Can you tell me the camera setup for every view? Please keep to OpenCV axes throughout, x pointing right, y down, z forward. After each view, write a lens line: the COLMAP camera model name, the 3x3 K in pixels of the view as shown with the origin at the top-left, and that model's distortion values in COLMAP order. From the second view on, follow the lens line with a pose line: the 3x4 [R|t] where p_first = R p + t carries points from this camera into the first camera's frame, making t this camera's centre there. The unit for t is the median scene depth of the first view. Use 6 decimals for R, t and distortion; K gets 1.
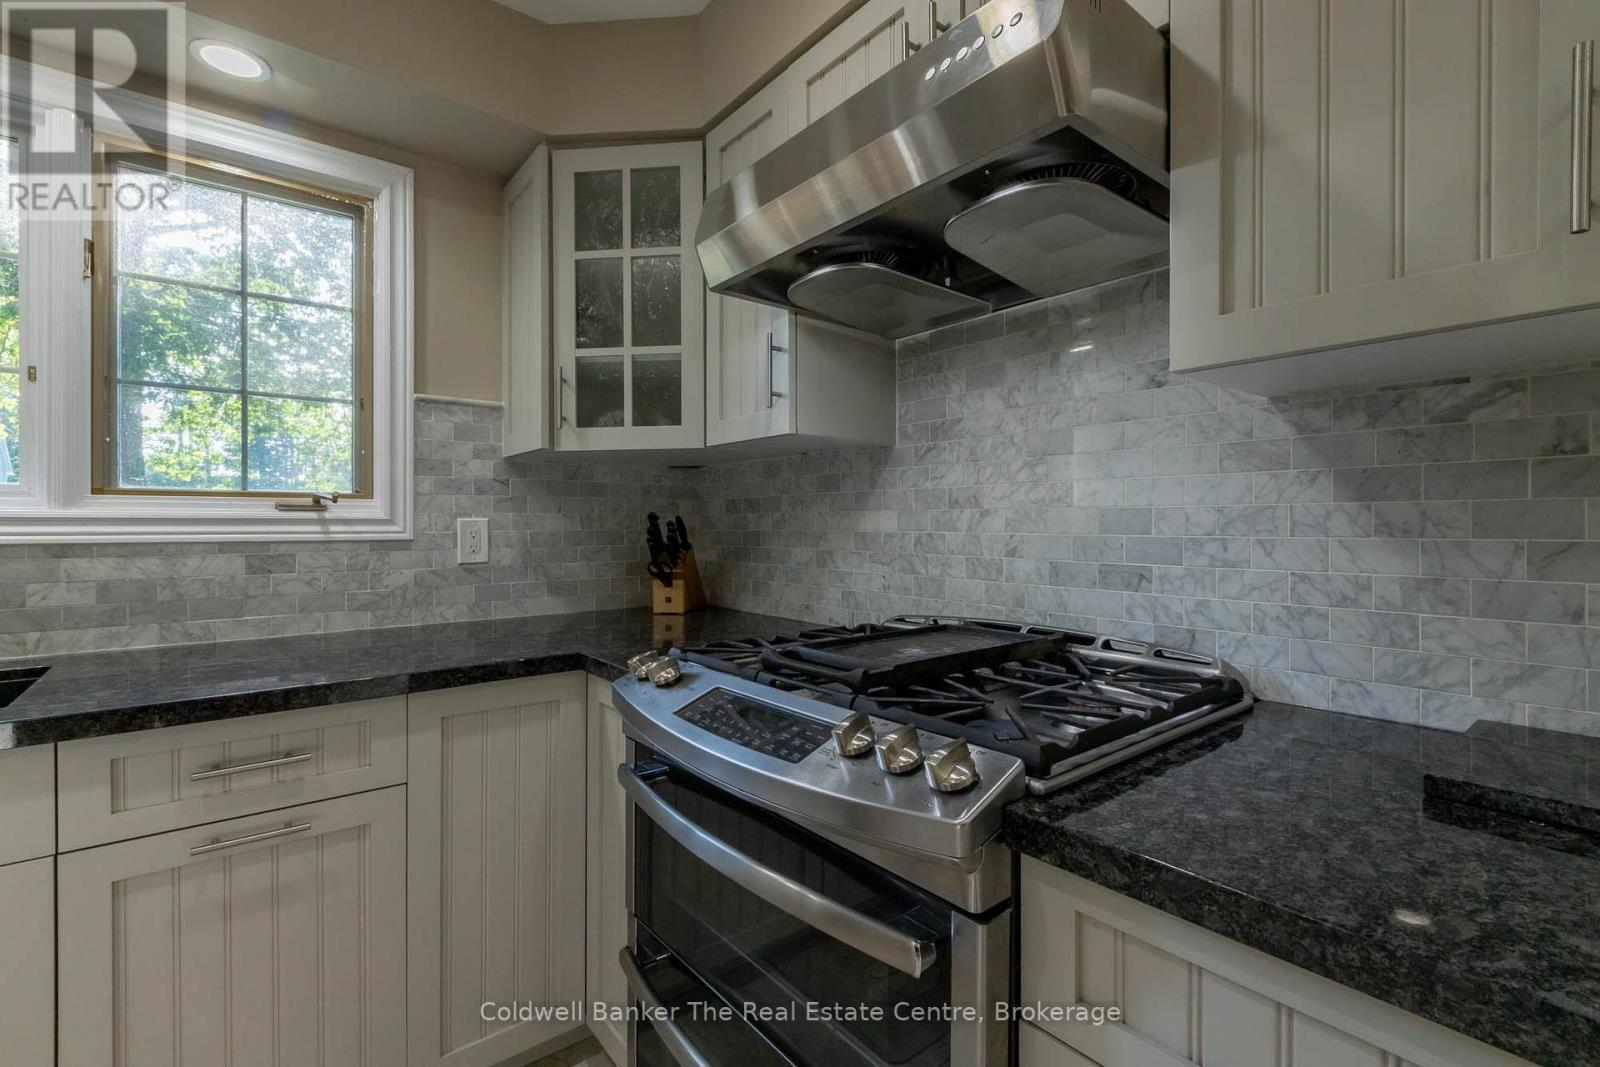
lens RADIAL K [[723.9, 0, 804.9], [0, 723.9, 527.7], [0, 0, 1]] dist [-0.000451, -0.000324]
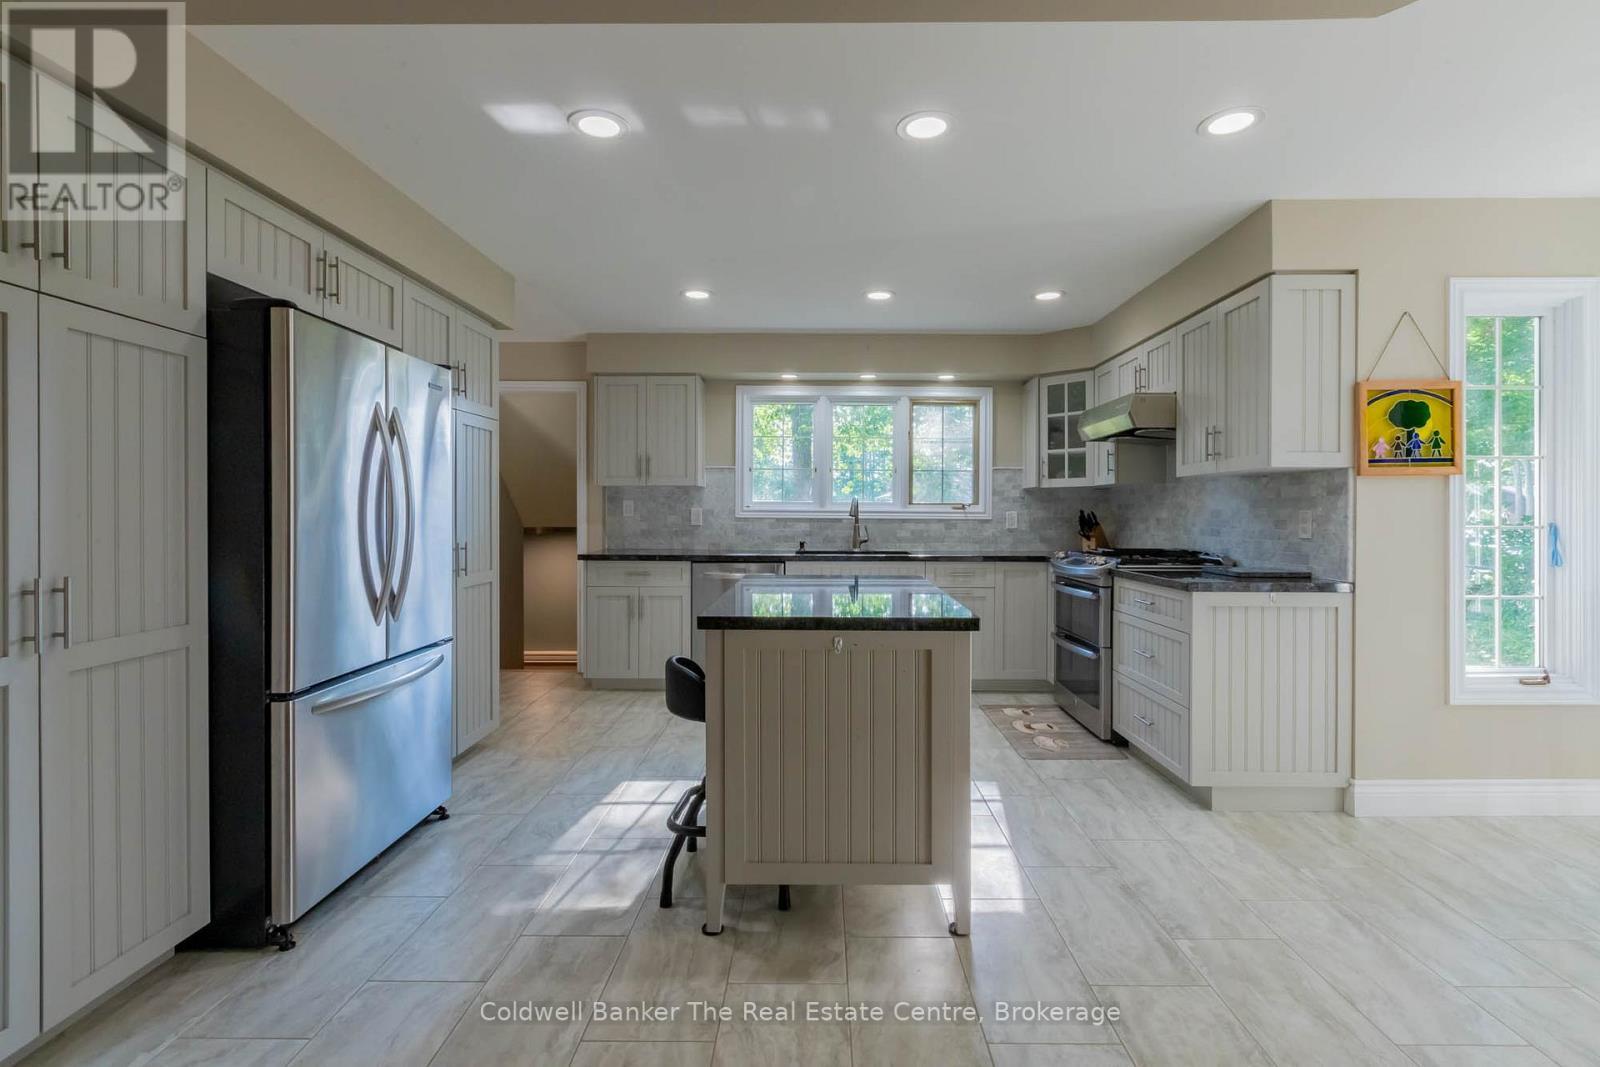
lens RADIAL K [[735.1, 0, 792.3], [0, 735.1, 510.3], [0, 0, 1]] dist [-0.001261, -0.000265]
pose [[0.754672, 0.000466, -0.656102, 0.779824], [-0.007342, 0.999943, -0.007735, 0.008918], [0.656061, 0.010654, 0.754633, -1.734672]]
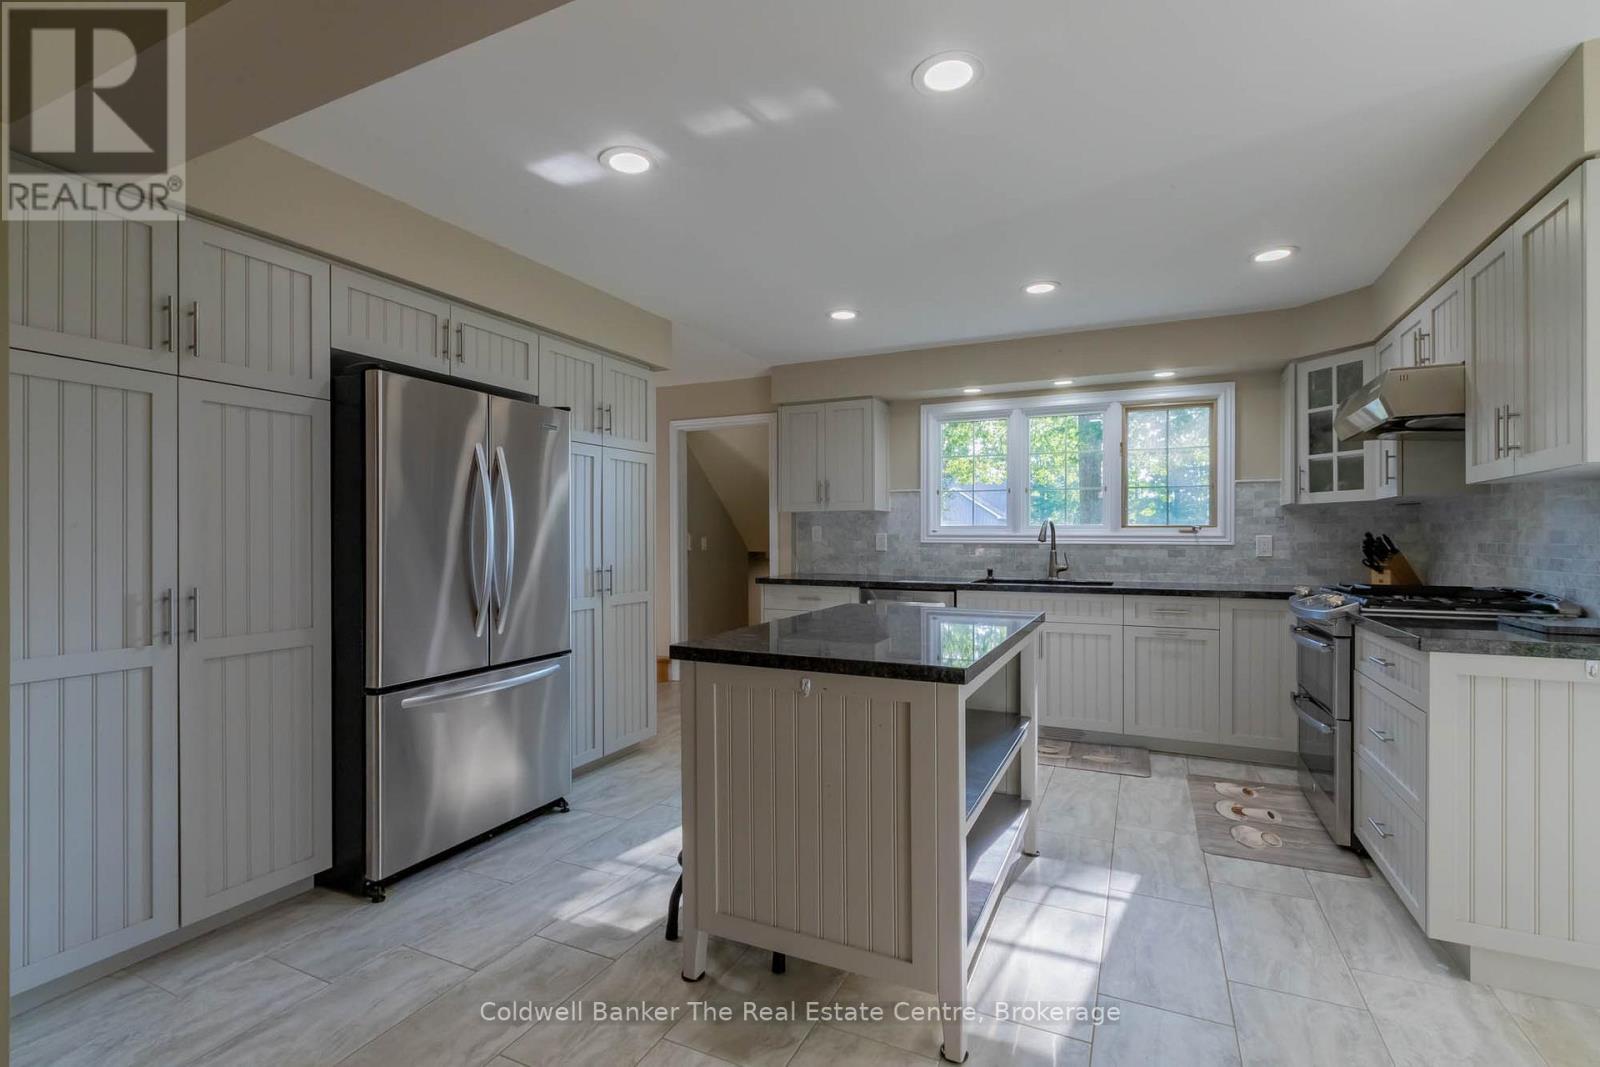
lens RADIAL K [[713.4, 0, 779.2], [0, 713.4, 533.6], [0, 0, 1]] dist [-0.000224, -0.001001]
pose [[0.407491, -0.004901, -0.913196, 0.958706], [-0.005455, 0.999955, -0.007801, 0.005762], [0.913193, 0.008160, 0.407446, -1.266131]]
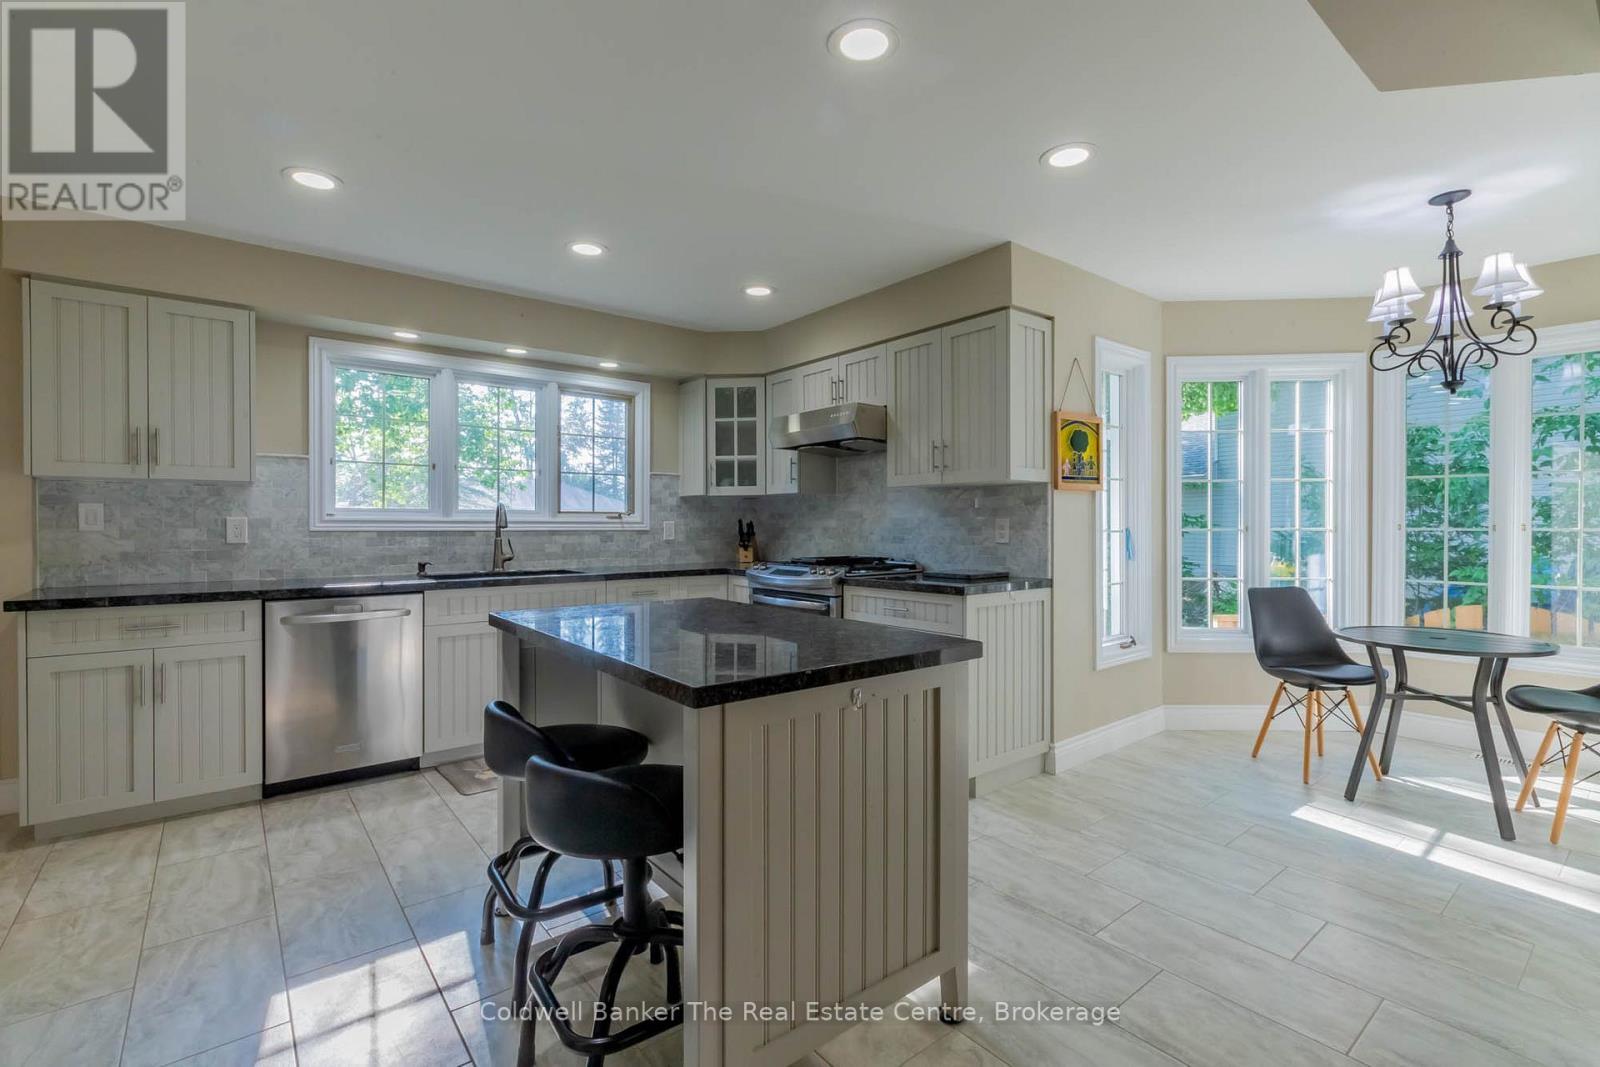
lens RADIAL K [[748.9, 0, 805.9], [0, 748.9, 525.2], [0, 0, 1]] dist [0.002231, 0.000032]
pose [[0.999909, -0.001595, -0.013378, 0.042143], [0.001520, 0.999983, -0.005577, 0.015022], [0.013387, 0.005556, 0.999895, -1.680961]]
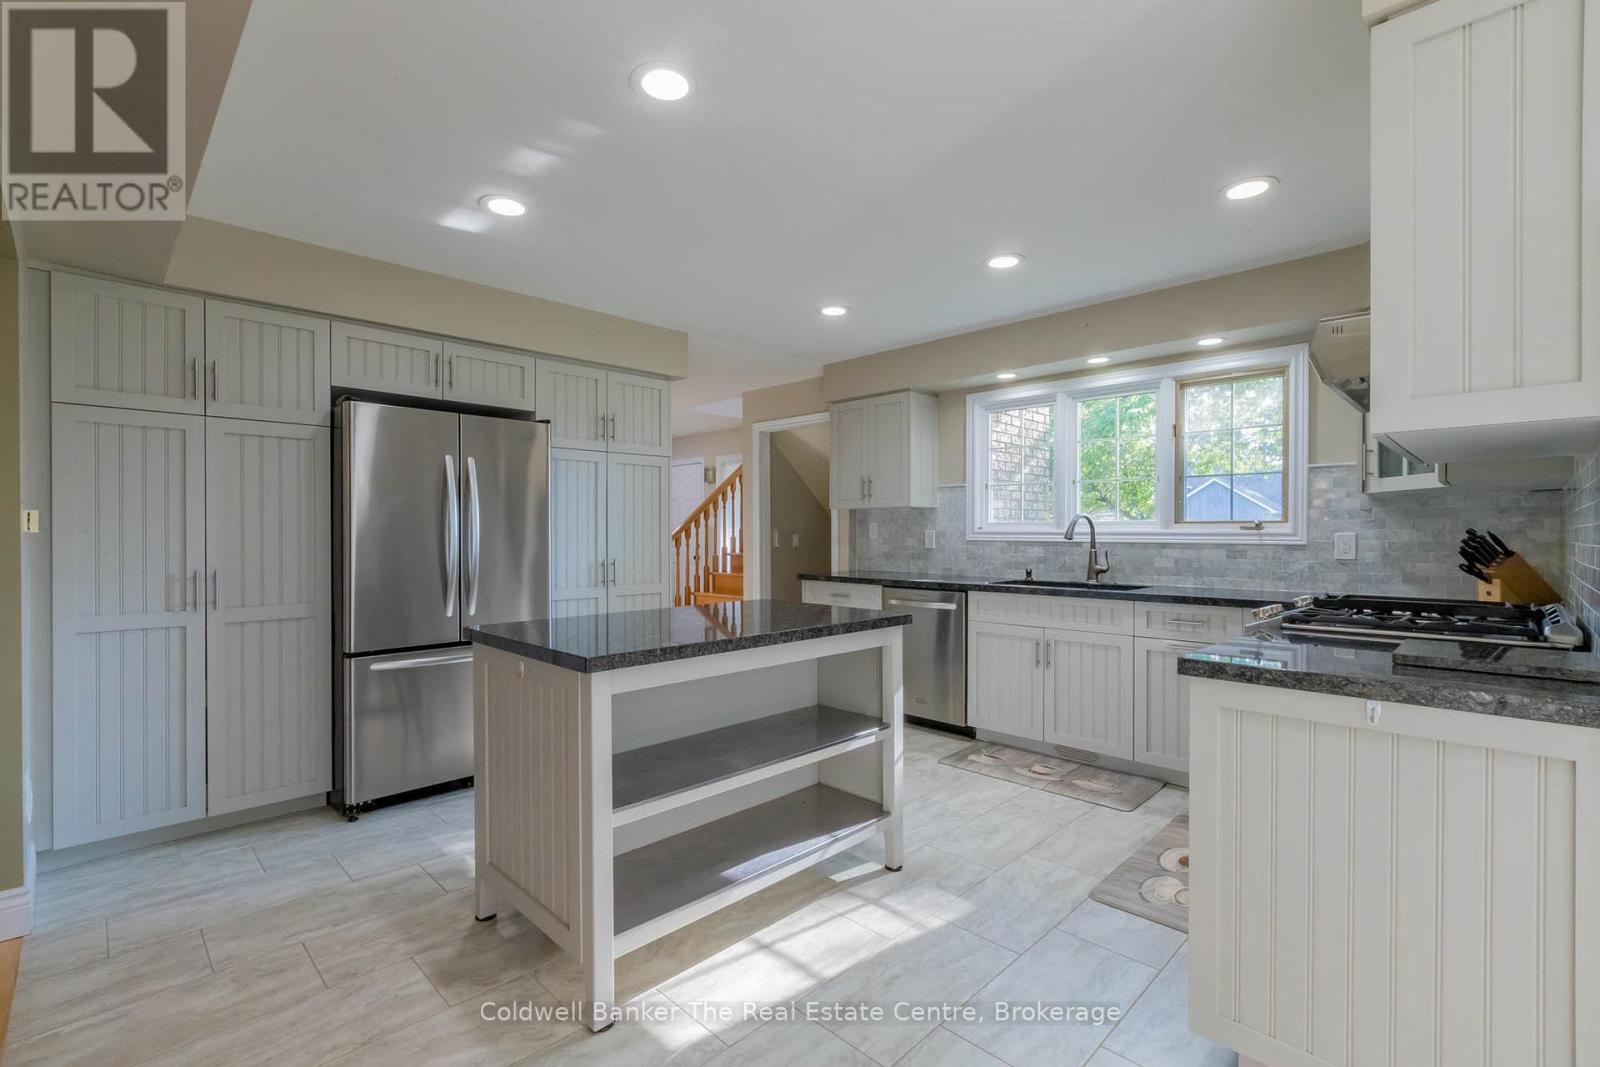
lens RADIAL K [[711.0, 0, 800.0], [0, 711.0, 533.5], [0, 0, 1]] dist [-0.000178, -0.000005]
pose [[0.080867, -0.001230, -0.996724, 1.206801], [-0.007554, 0.999970, -0.001847, 0.001155], [0.996696, 0.007678, 0.080856, -0.451605]]
